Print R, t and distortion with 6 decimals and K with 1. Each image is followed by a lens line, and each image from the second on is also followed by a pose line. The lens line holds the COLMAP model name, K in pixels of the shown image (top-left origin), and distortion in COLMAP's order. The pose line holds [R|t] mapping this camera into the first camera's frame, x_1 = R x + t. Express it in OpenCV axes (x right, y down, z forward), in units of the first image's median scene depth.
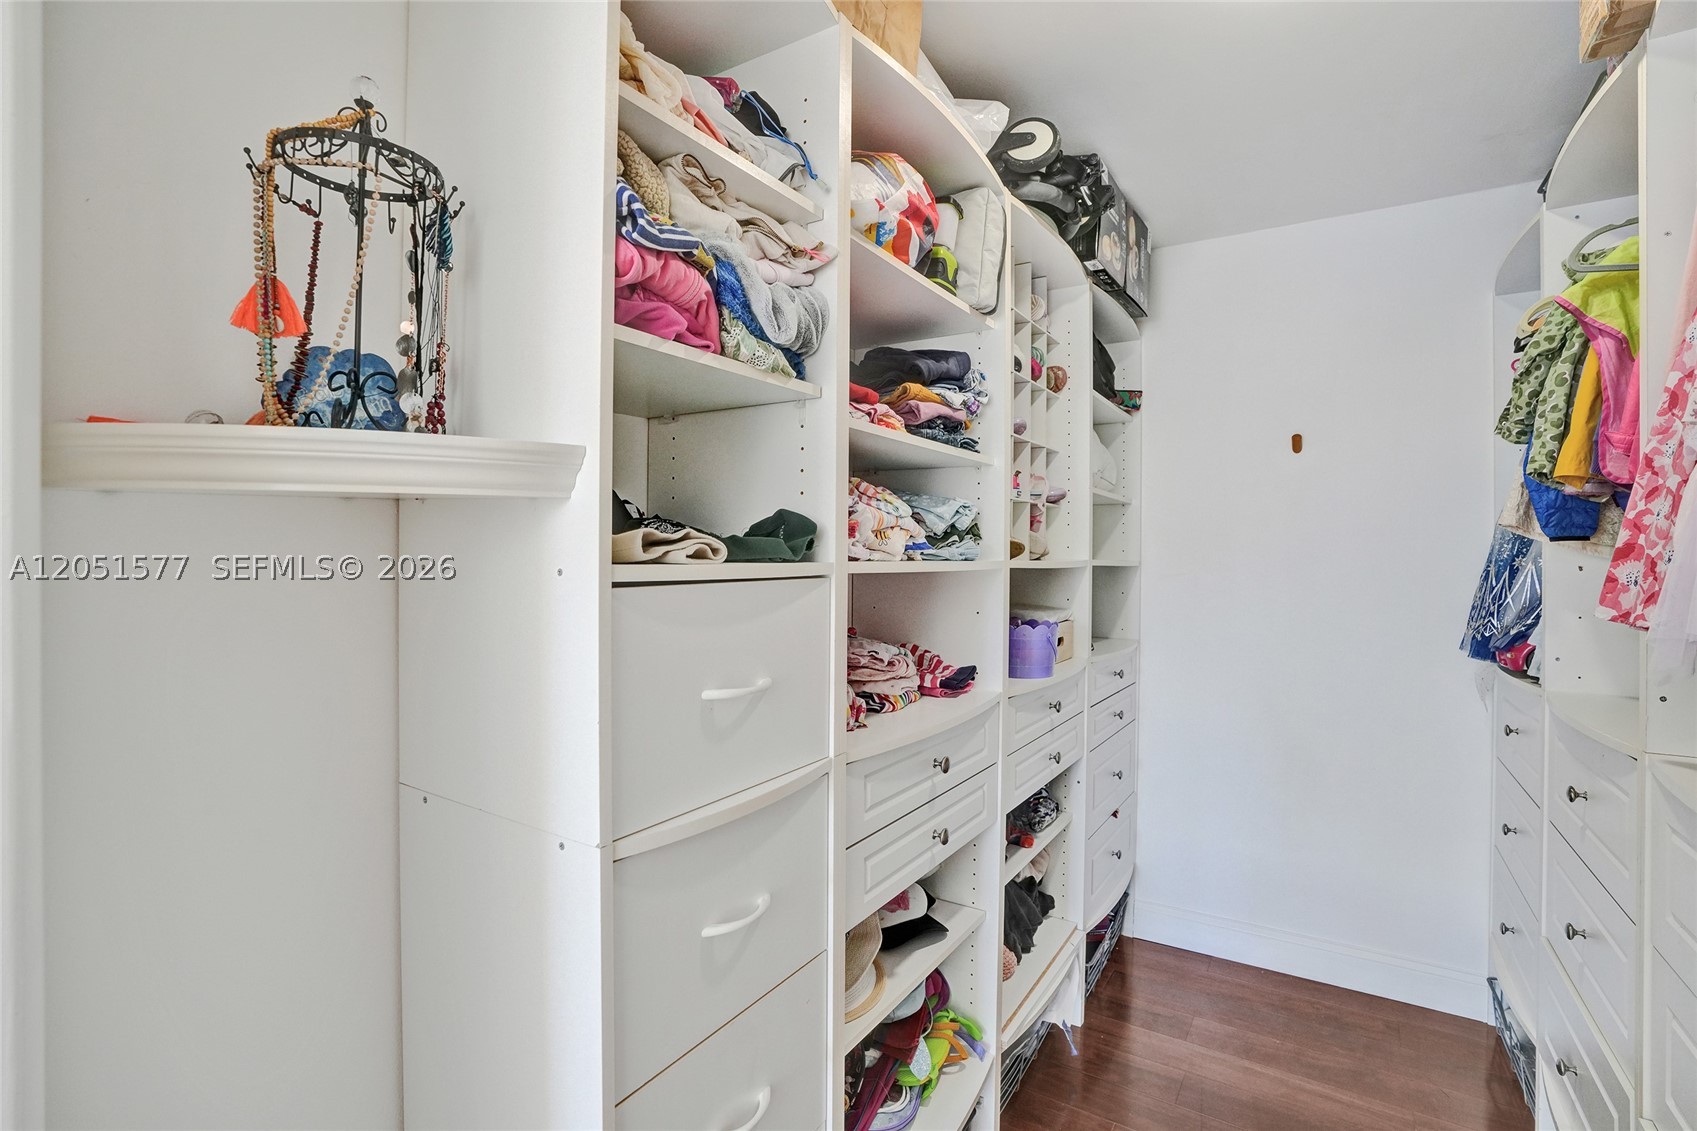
lens RADIAL K [[788.0, 0, 904.9], [0, 788.0, 557.1], [0, 0, 1]] dist [-0.026080, 0.000286]
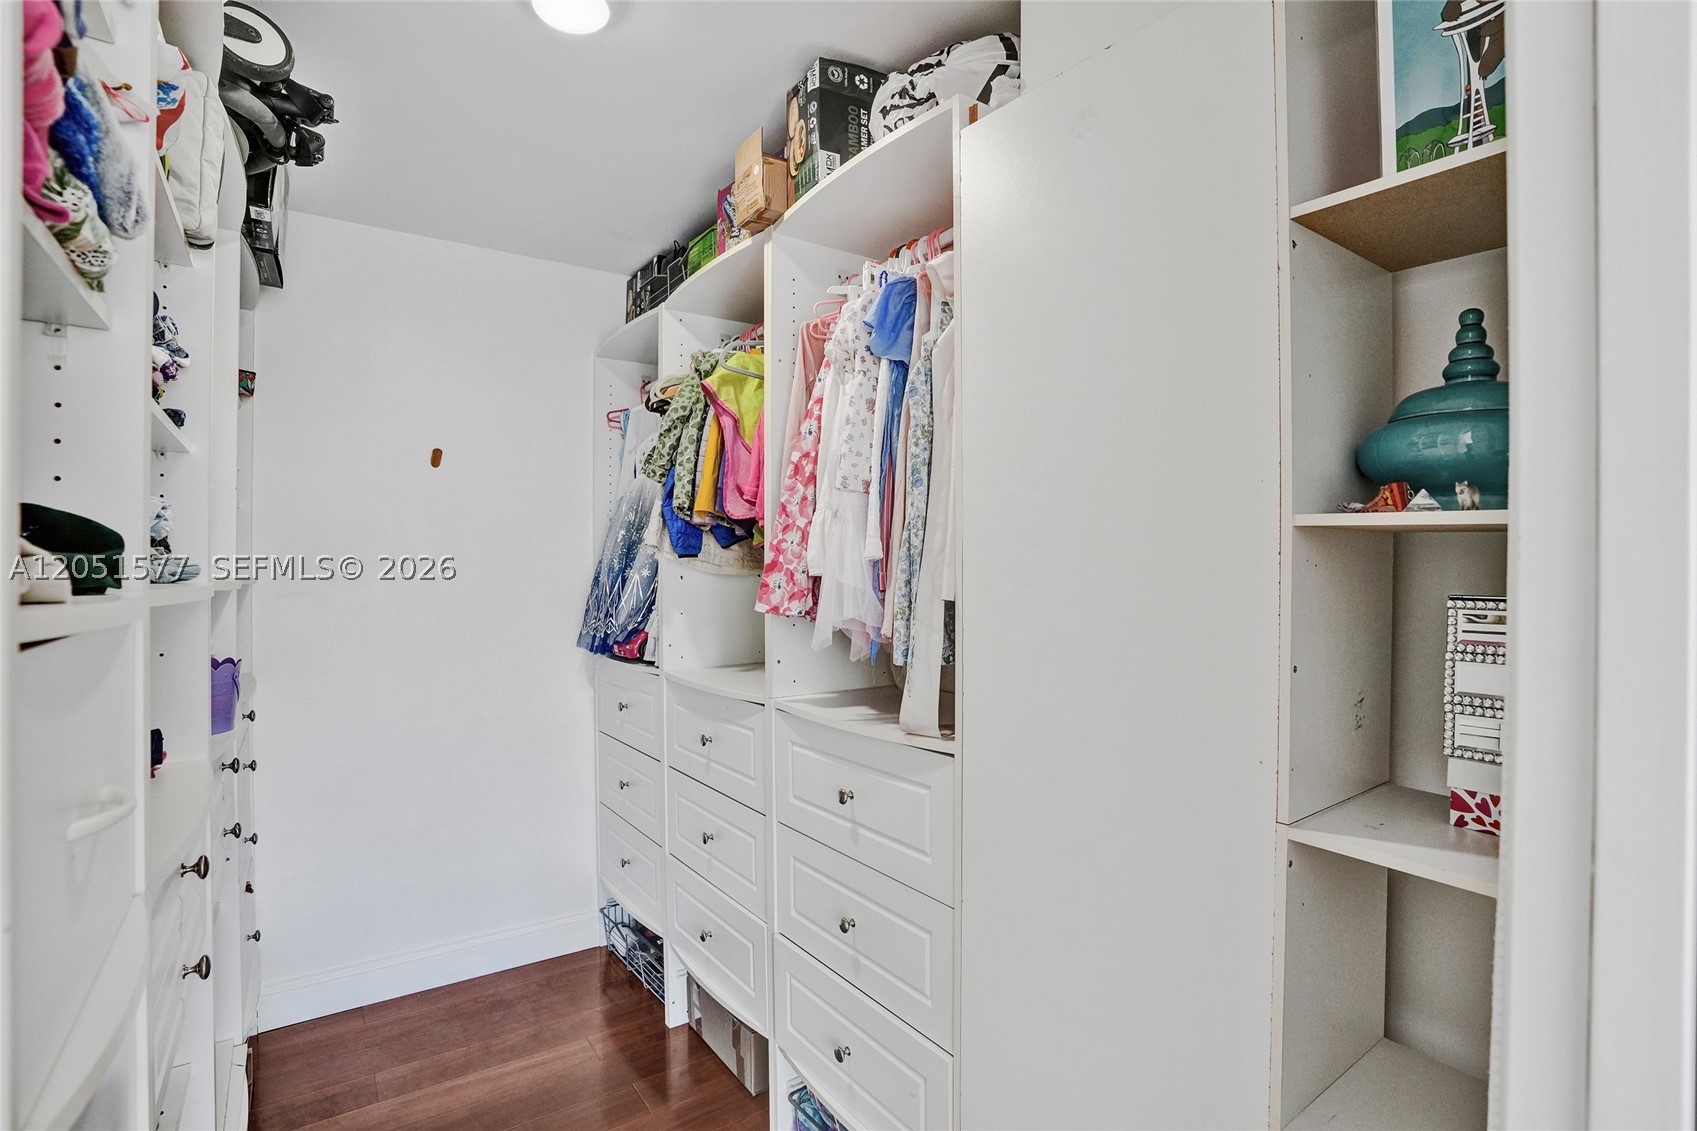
lens RADIAL K [[791.8, 0, 867.6], [0, 791.8, 569.3], [0, 0, 1]] dist [-0.068935, 0.028580]
pose [[0.406098, -0.012185, 0.913748, -0.291515], [0.008931, 0.999916, 0.009365, -0.010416], [-0.913786, 0.004358, 0.406173, 0.146372]]
